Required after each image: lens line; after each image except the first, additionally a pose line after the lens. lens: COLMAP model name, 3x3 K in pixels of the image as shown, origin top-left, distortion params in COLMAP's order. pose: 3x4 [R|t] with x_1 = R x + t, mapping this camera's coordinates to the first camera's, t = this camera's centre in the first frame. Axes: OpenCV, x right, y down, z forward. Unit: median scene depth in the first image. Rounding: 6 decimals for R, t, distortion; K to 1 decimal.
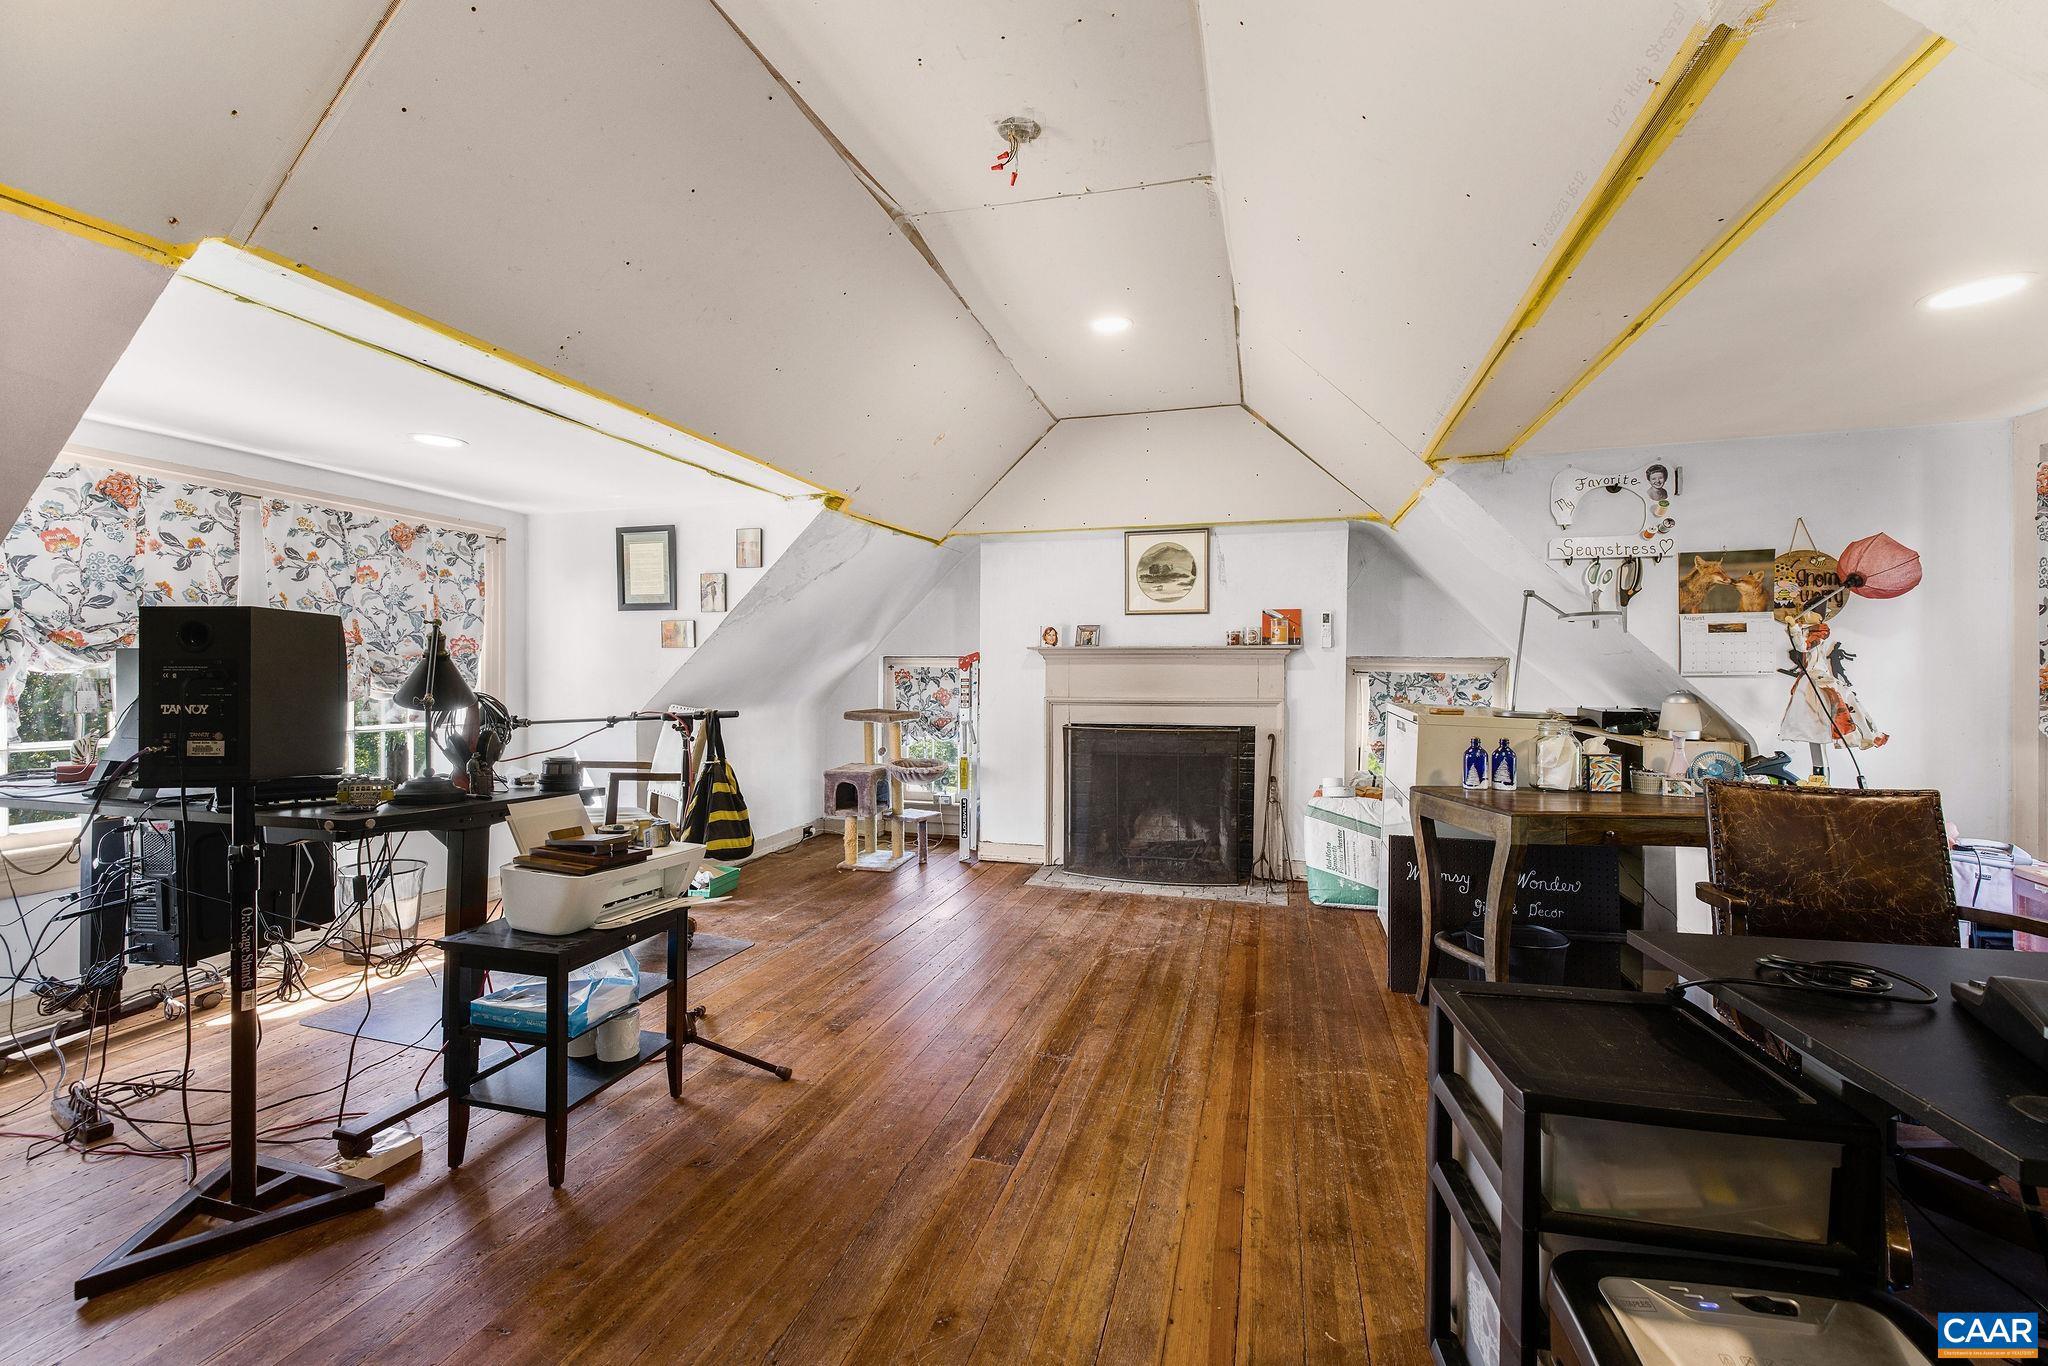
lens RADIAL K [[867.4, 0, 1017.4], [0, 867.4, 676.2], [0, 0, 1]] dist [0.000337, 0.000318]
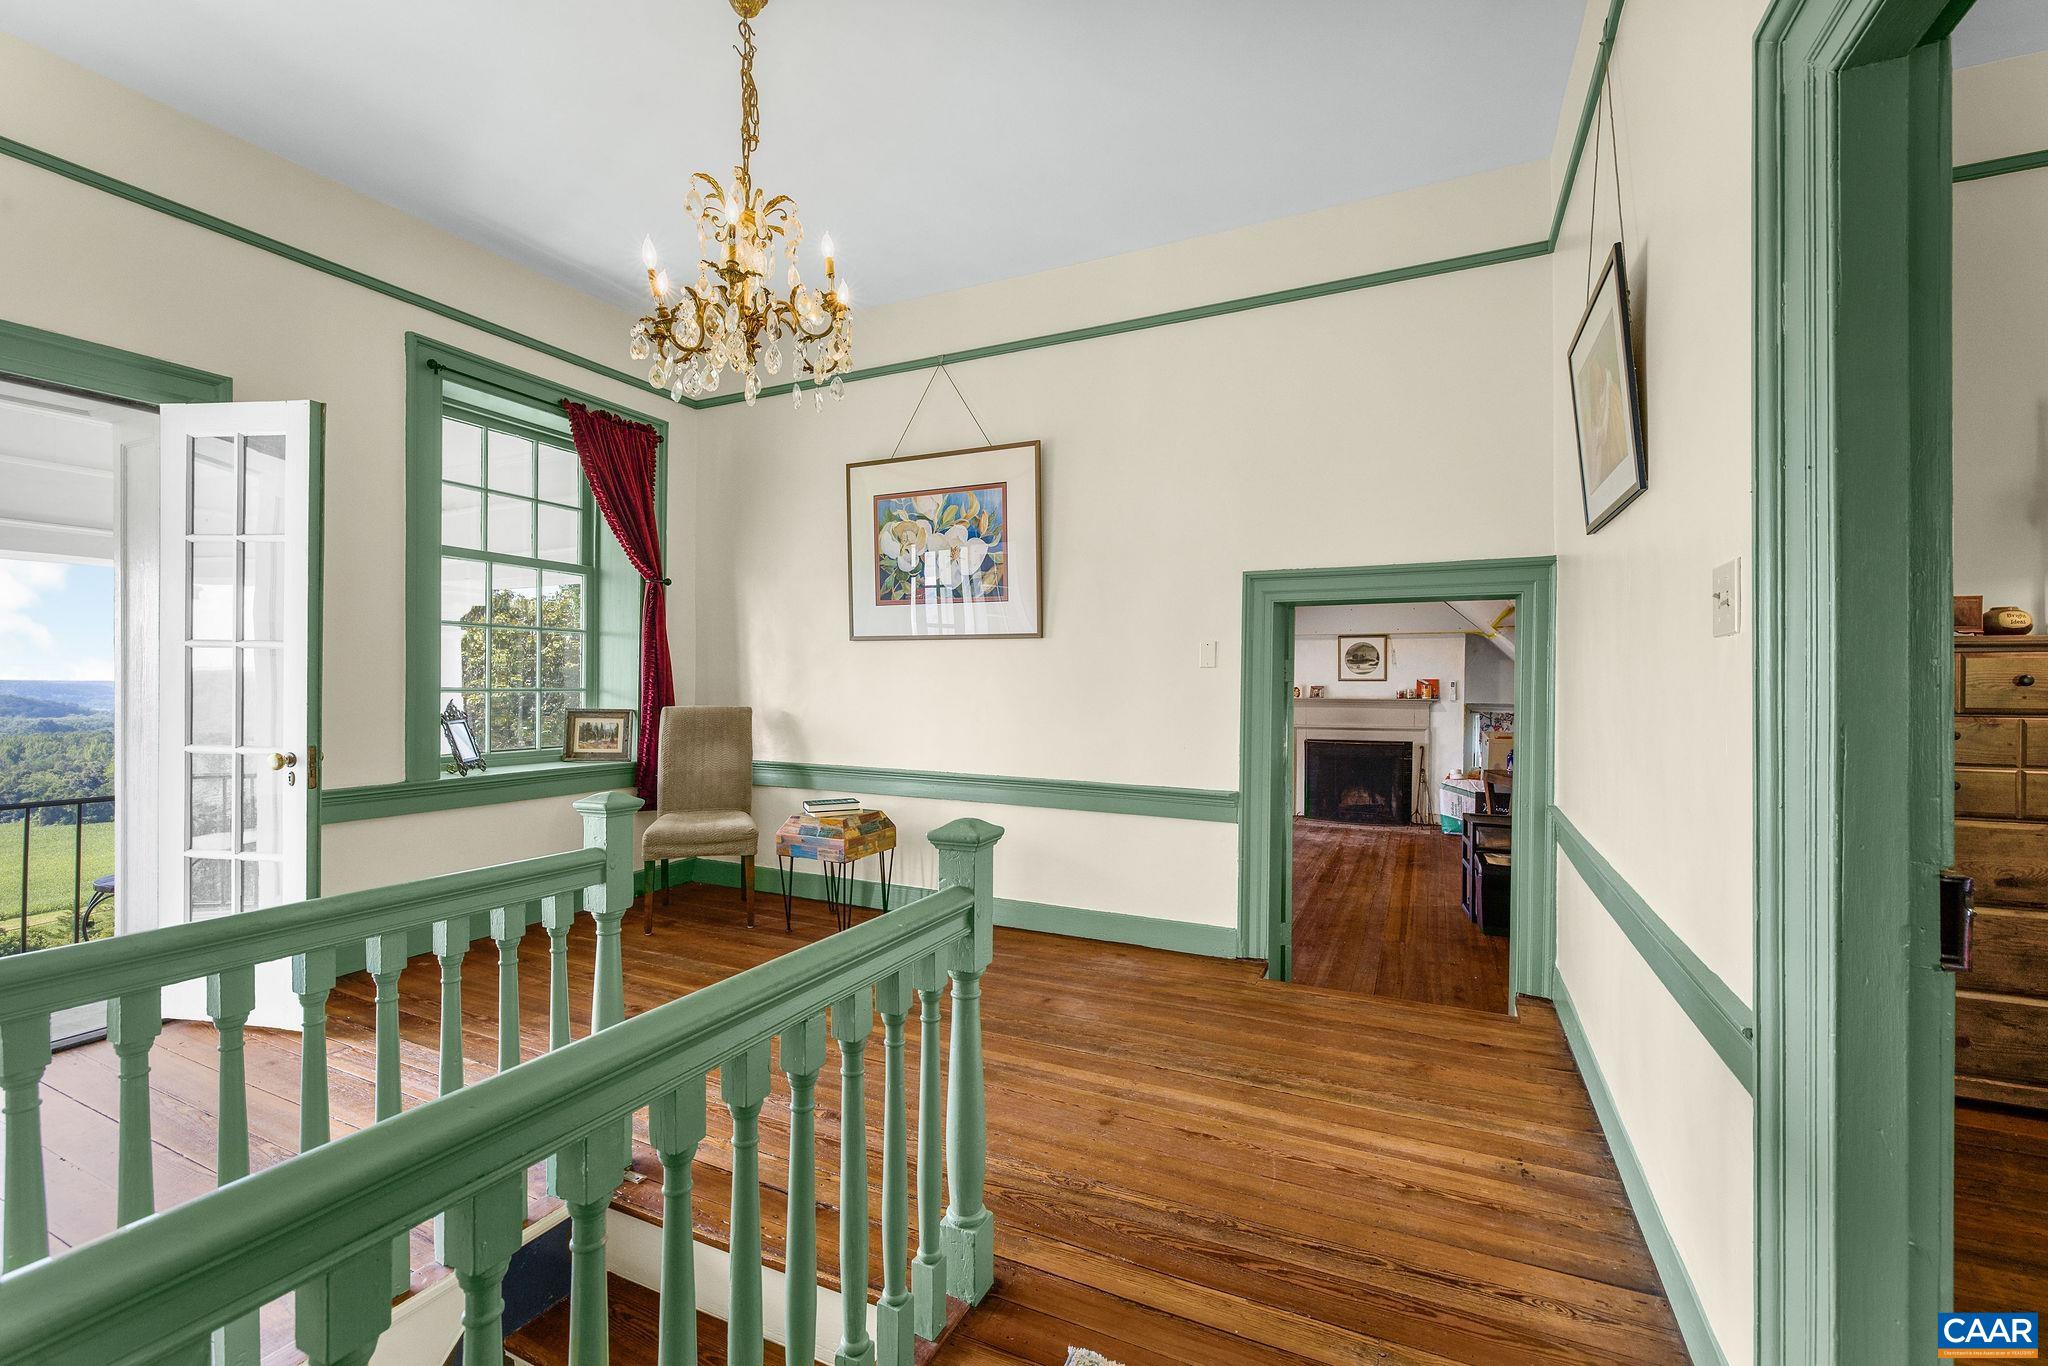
lens RADIAL K [[867.4, 0, 1026.0], [0, 867.4, 688.6], [0, 0, 1]] dist [0.000337, 0.000318]
pose [[0.988911, -0.000473, -0.148511, -0.268511], [0.001988, 0.999947, 0.010054, -0.076752], [0.148498, -0.010238, 0.988860, -0.958575]]
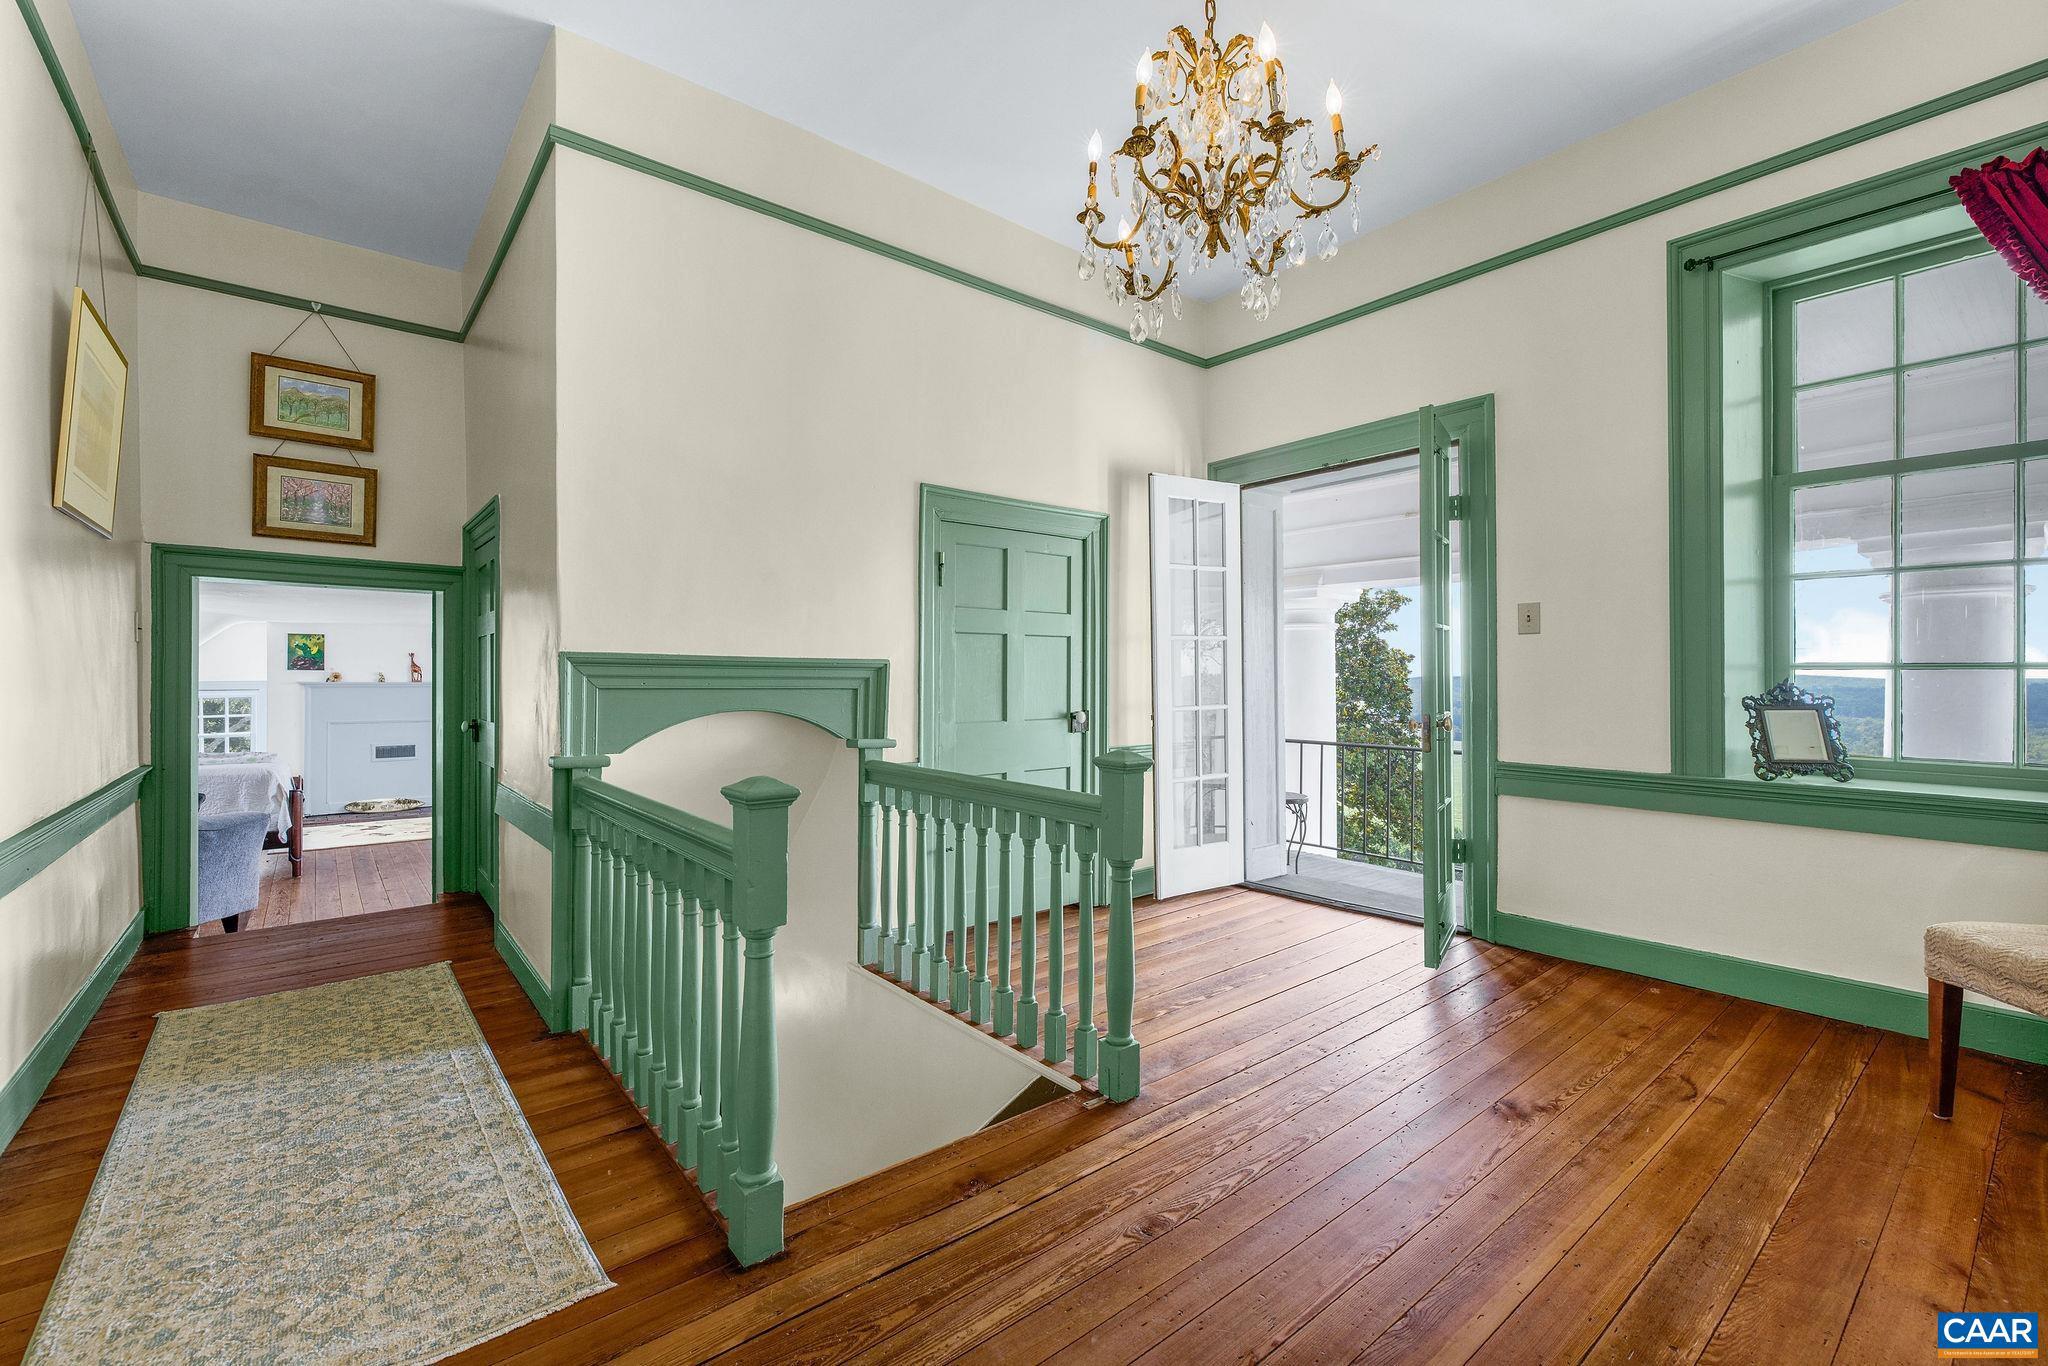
lens RADIAL K [[867.4, 0, 1019.3], [0, 867.4, 677.5], [0, 0, 1]] dist [0.000337, 0.000318]
pose [[-0.564906, -0.002326, -0.825152, 0.386076], [0.001935, 0.999990, -0.004144, 0.000373], [0.825153, -0.003937, -0.564895, 1.721397]]
